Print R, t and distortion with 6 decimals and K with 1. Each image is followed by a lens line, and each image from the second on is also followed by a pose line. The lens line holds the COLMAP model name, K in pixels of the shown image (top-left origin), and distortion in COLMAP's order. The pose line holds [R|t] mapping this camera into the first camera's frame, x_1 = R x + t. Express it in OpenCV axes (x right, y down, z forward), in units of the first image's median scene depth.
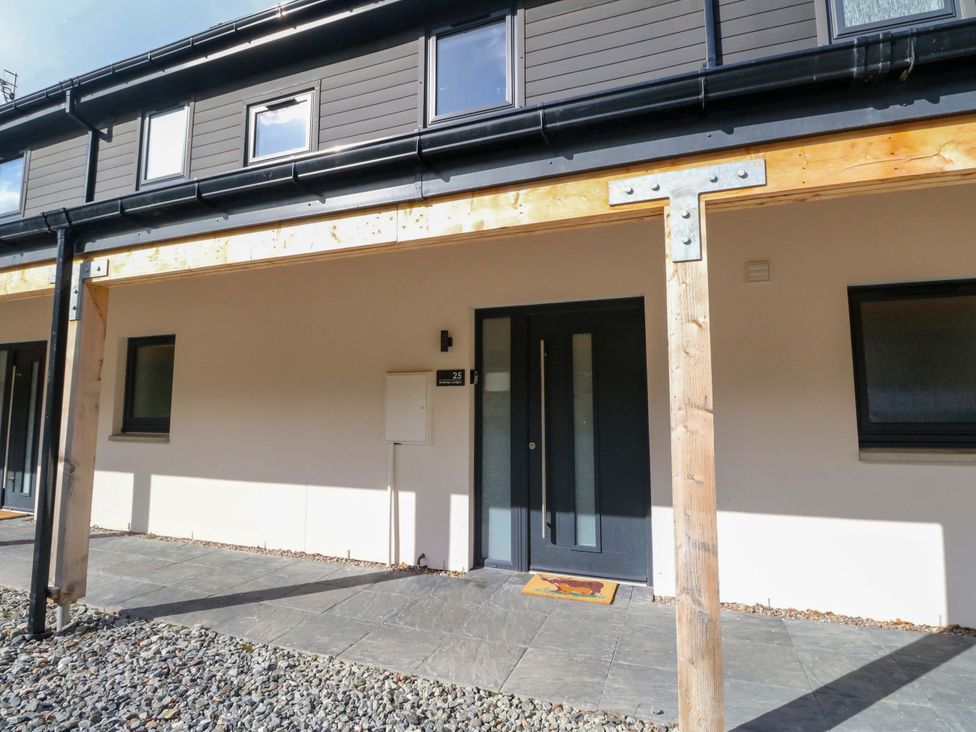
lens RADIAL K [[525.0, 0, 490.1], [0, 525.0, 359.7], [0, 0, 1]] dist [-0.001683, -0.000886]
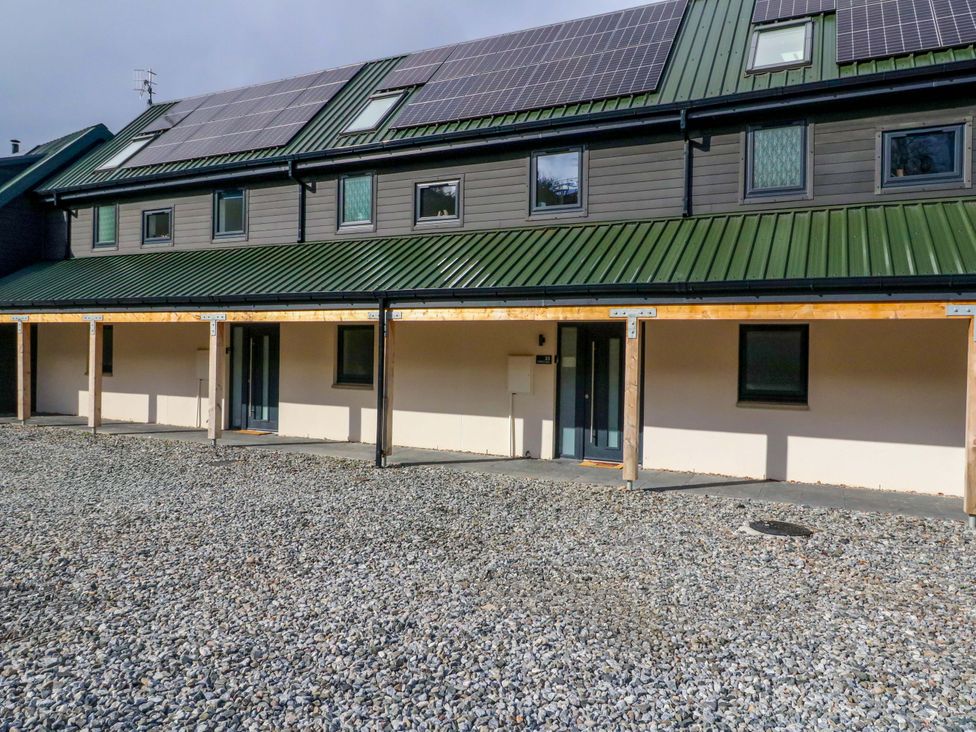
lens RADIAL K [[623.9, 0, 484.5], [0, 623.9, 363.6], [0, 0, 1]] dist [-0.005324, 0.003306]
pose [[0.993732, 0.020282, -0.109937, -0.042150], [-0.008590, 0.994350, 0.105800, -0.189843], [0.111461, -0.104193, 0.988292, -1.257515]]
